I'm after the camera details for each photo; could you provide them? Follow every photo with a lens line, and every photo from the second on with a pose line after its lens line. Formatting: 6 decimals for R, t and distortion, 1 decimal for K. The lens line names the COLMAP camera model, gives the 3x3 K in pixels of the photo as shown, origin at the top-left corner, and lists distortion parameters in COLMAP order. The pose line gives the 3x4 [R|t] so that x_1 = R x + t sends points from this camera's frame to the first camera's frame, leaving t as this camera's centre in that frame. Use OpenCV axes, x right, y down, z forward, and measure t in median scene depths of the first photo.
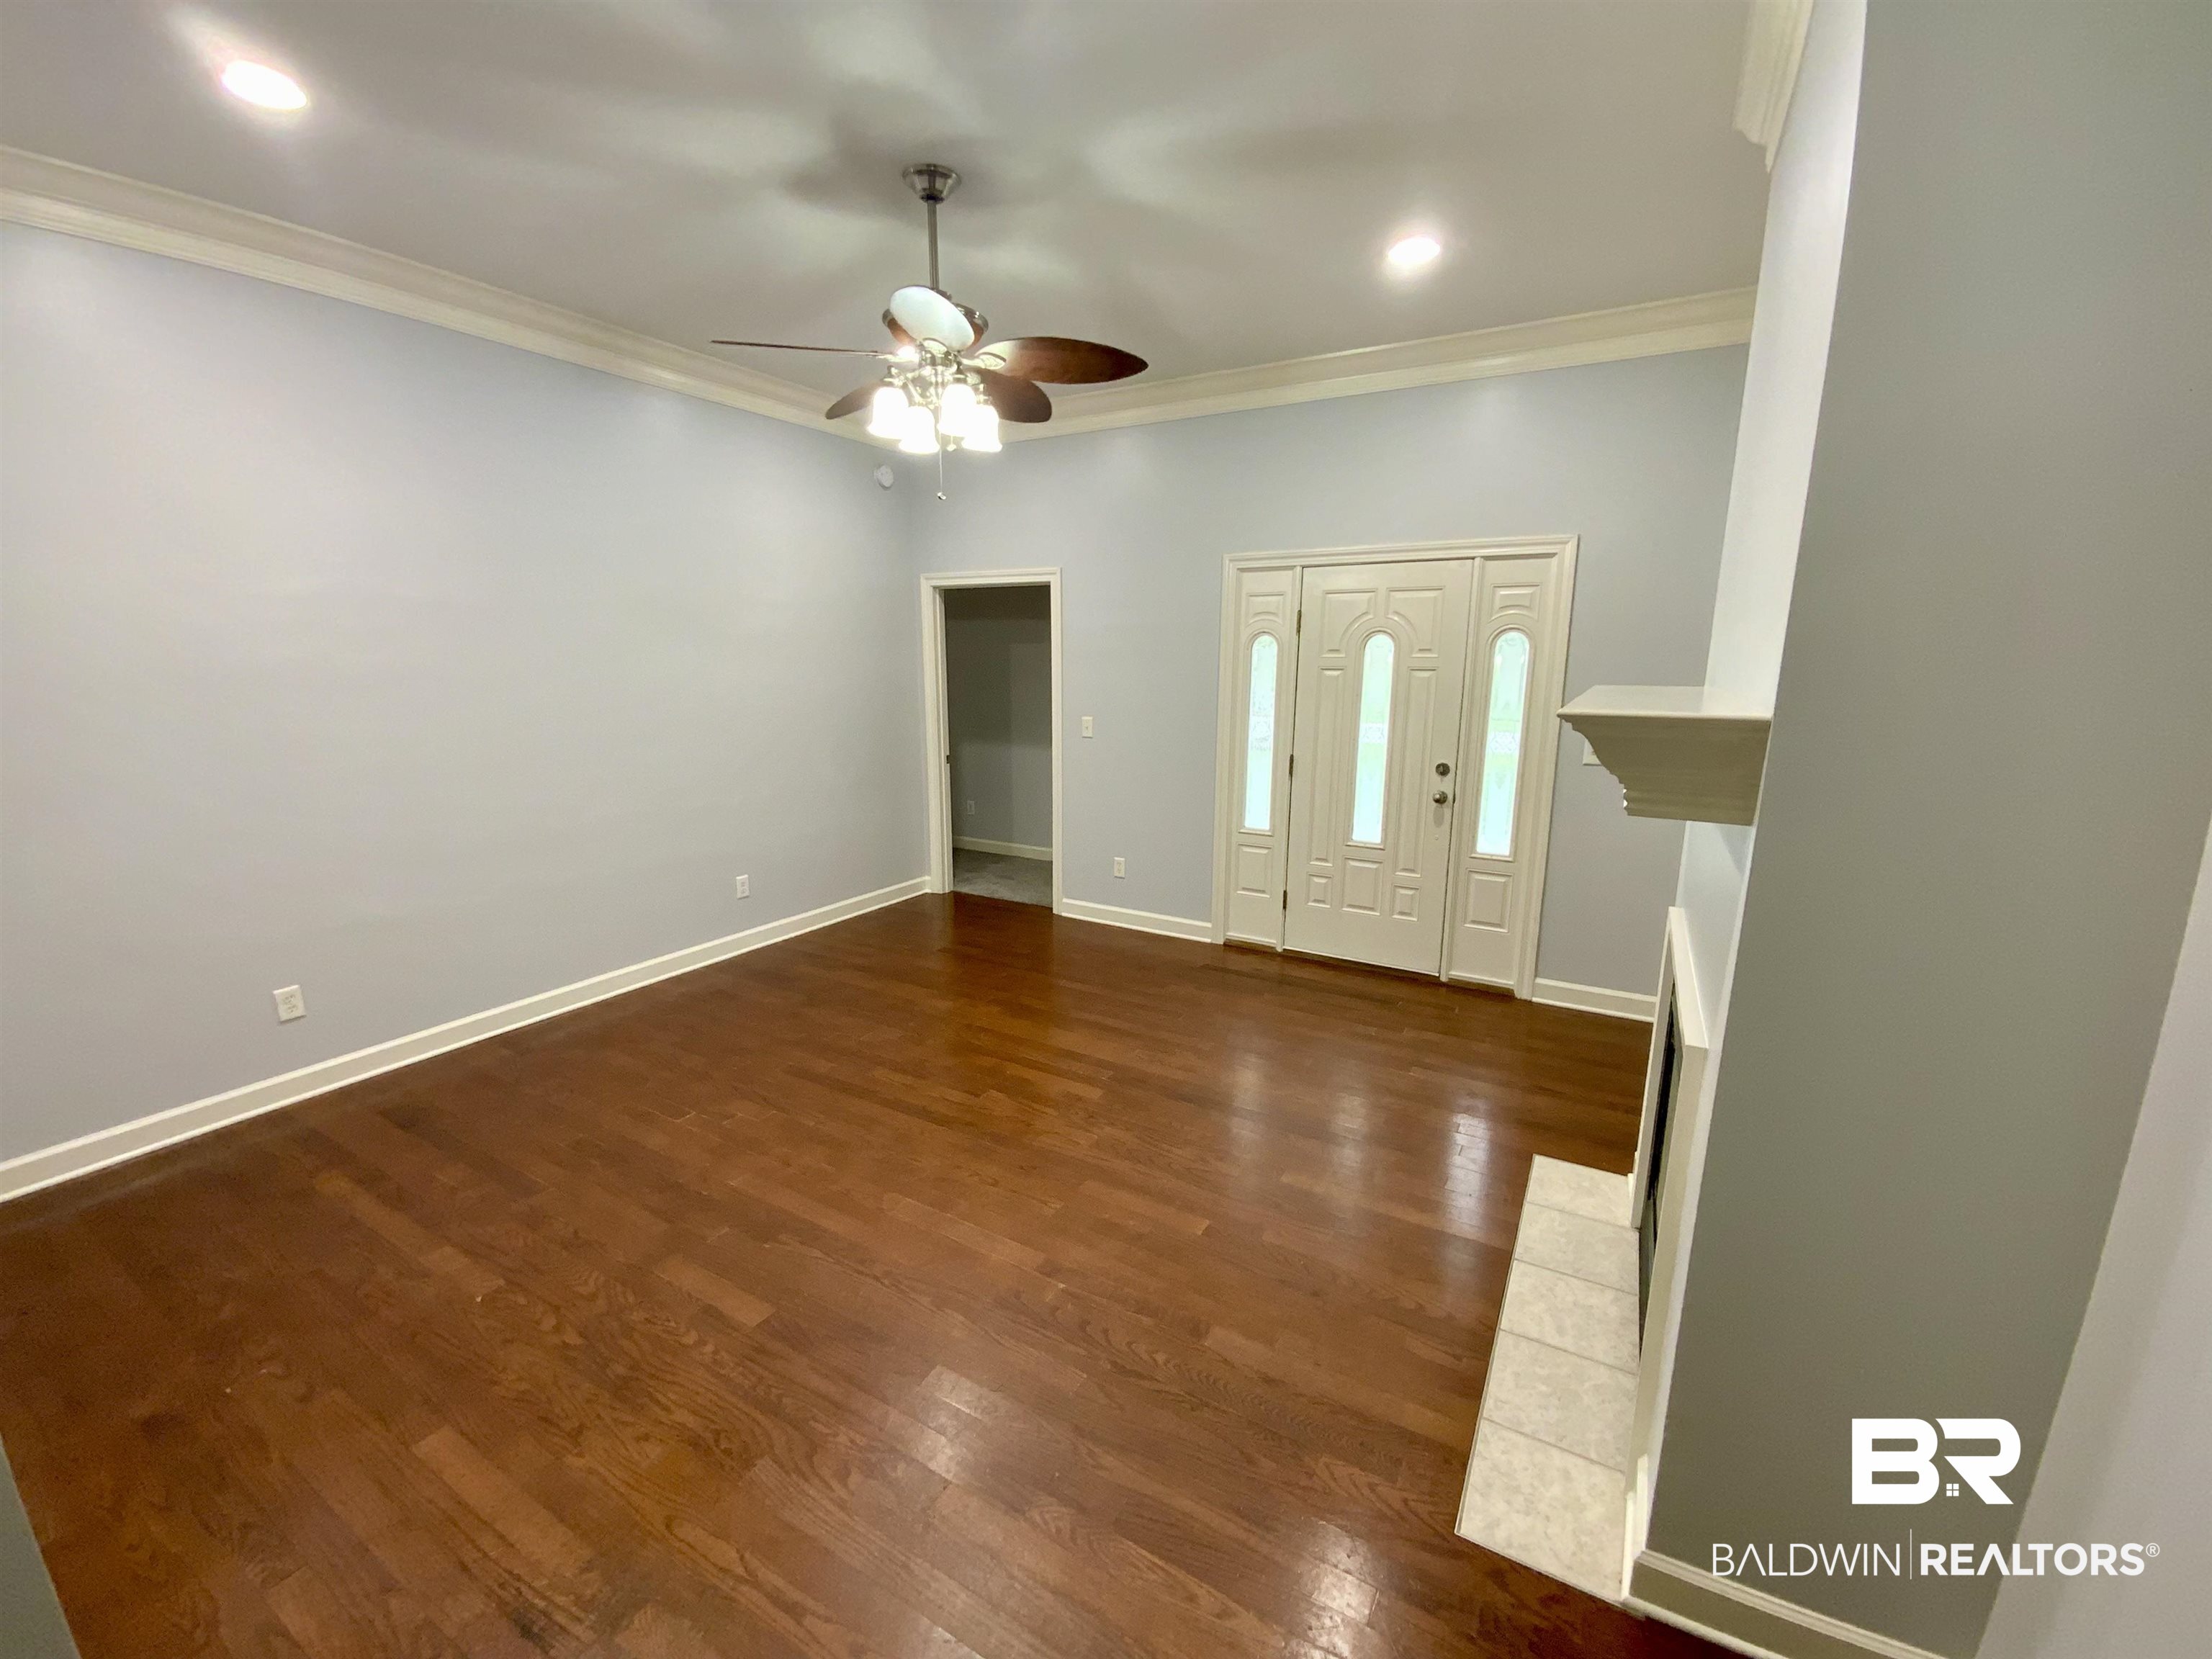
lens RADIAL K [[898.9, 0, 1107.3], [0, 898.9, 836.8], [0, 0, 1]] dist [0.027669, -0.021217]
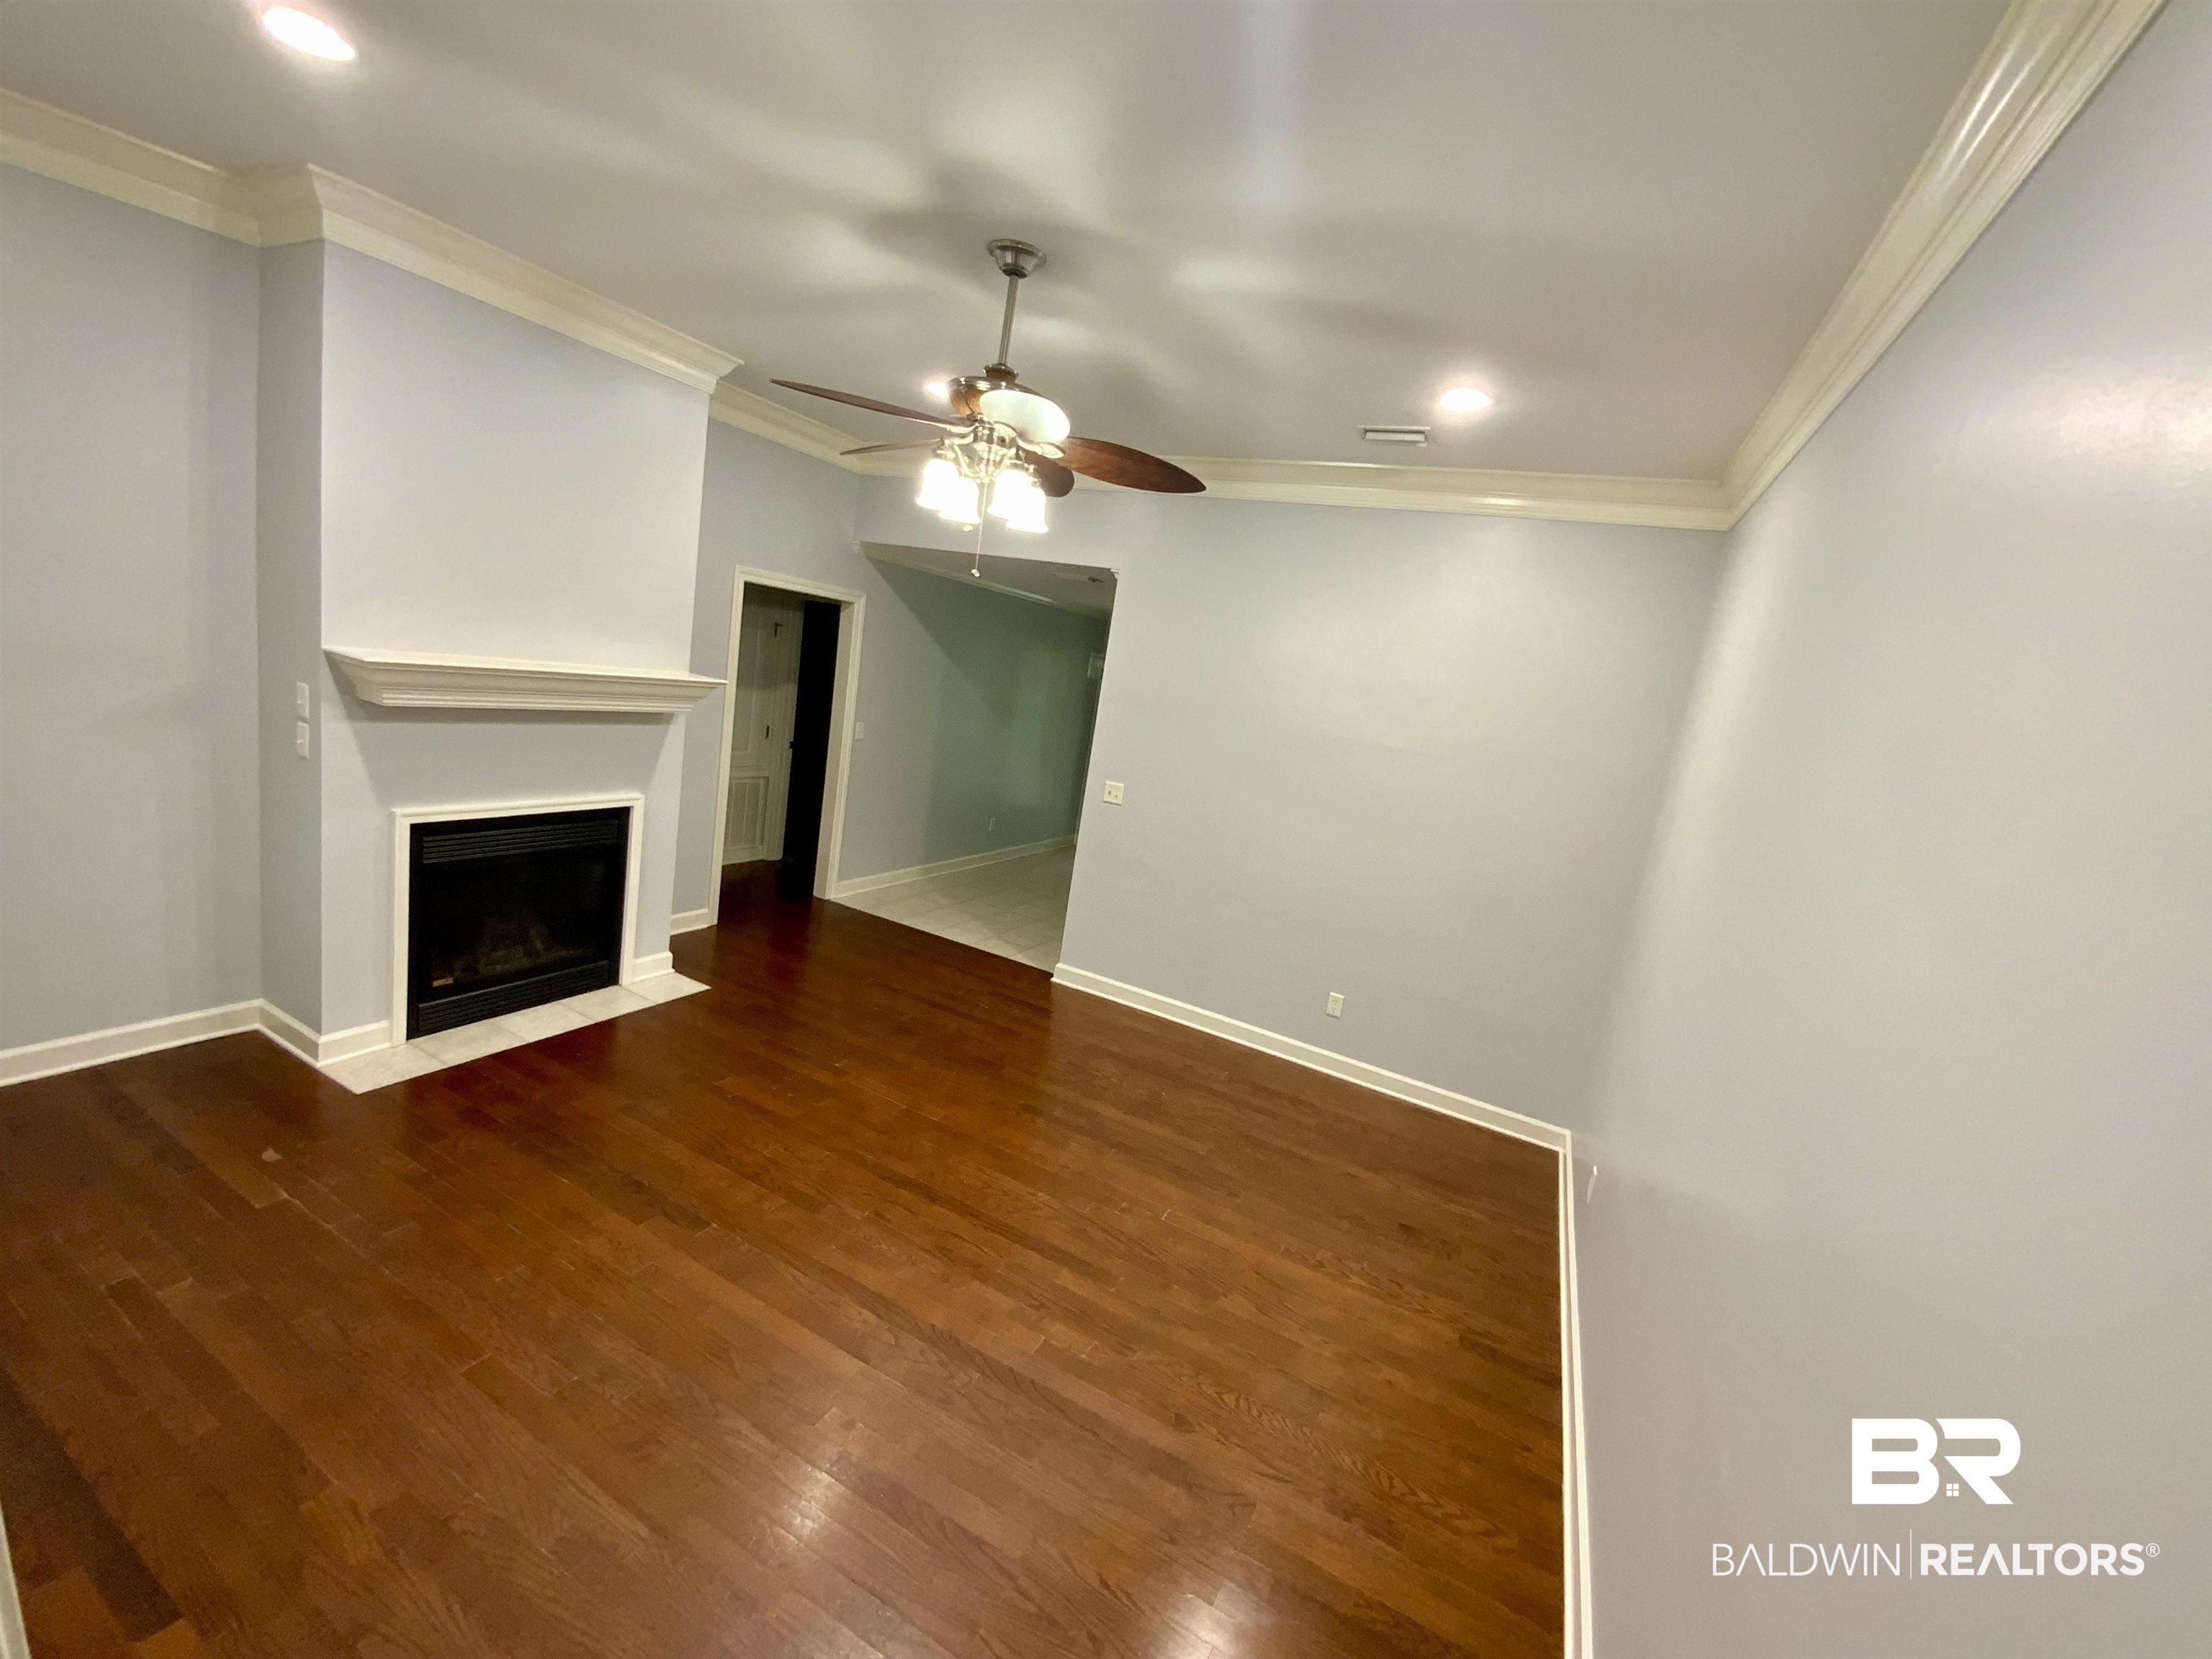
lens RADIAL K [[898.9, 0, 1107.3], [0, 898.9, 836.8], [0, 0, 1]] dist [0.027669, -0.021217]
pose [[-0.984068, -0.146301, -0.101024, -0.168755], [-0.173761, 0.911709, 0.372281, -0.315608], [0.037640, 0.383904, -0.922606, 1.255928]]
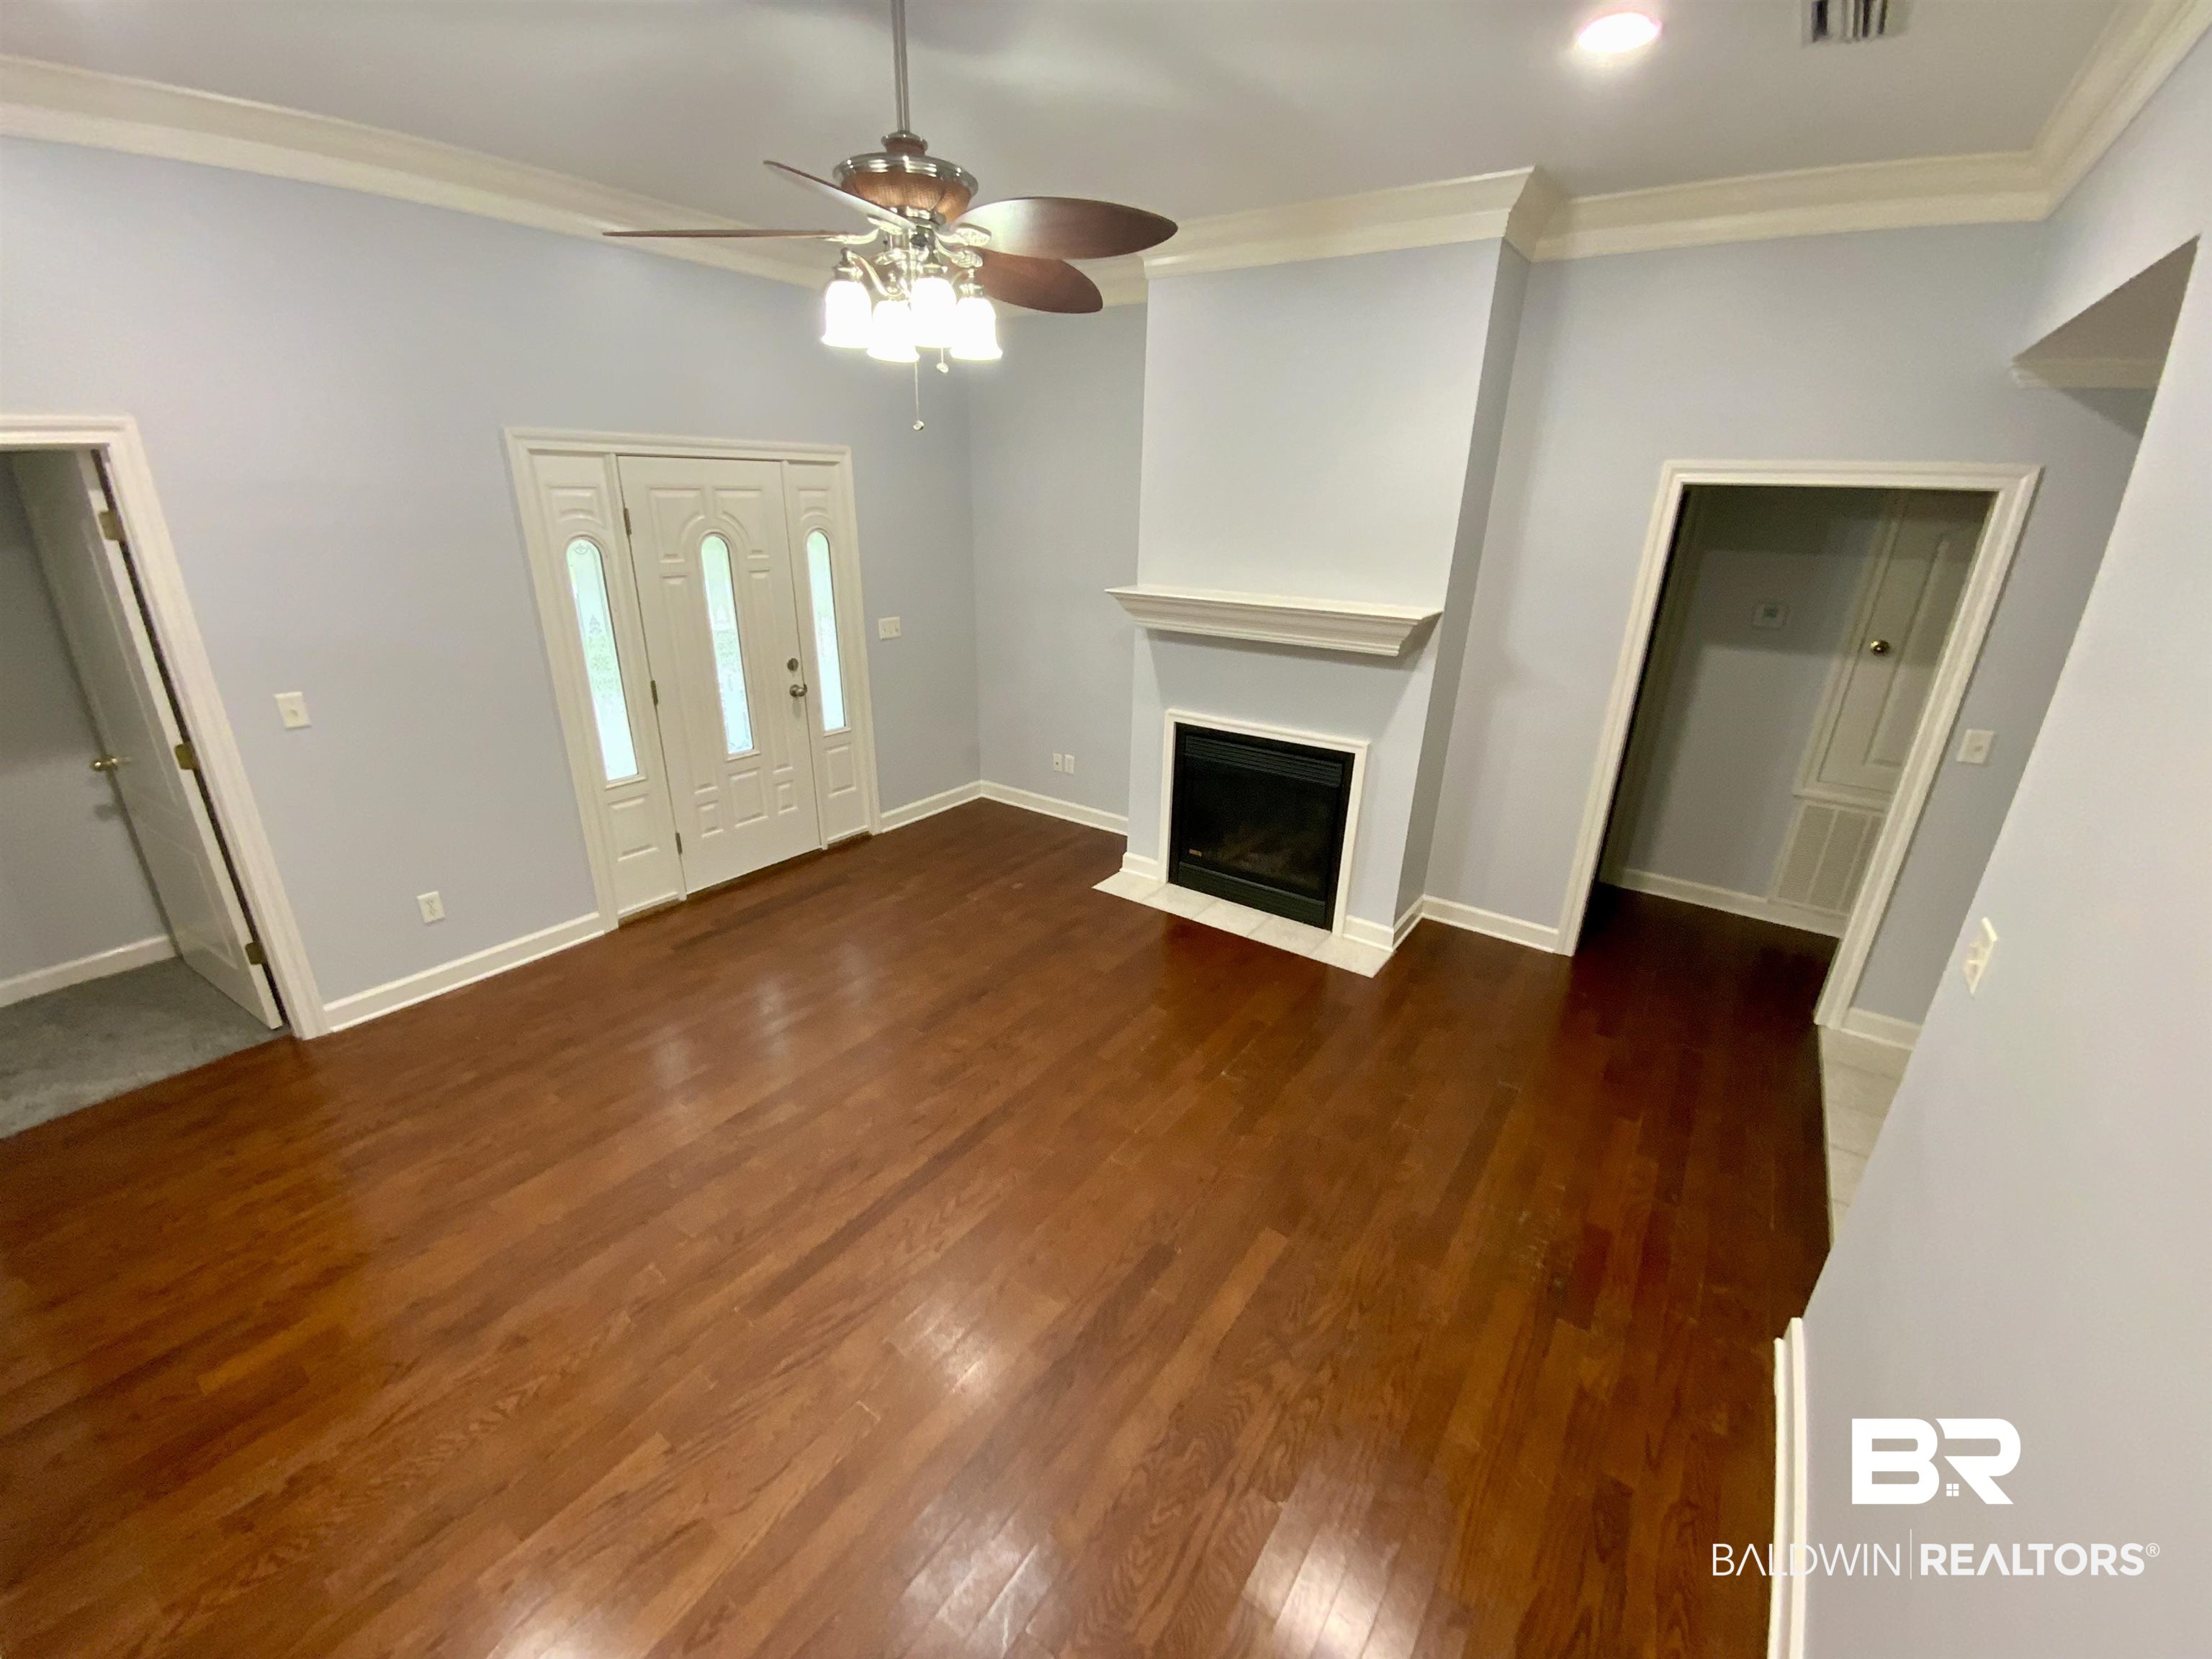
lens RADIAL K [[898.9, 0, 1107.3], [0, 898.9, 836.8], [0, 0, 1]] dist [0.027669, -0.021217]
pose [[0.087221, -0.366295, 0.926402, -0.639013], [0.177708, 0.920751, 0.347330, -0.184885], [-0.980210, 0.134335, 0.145402, 0.484680]]
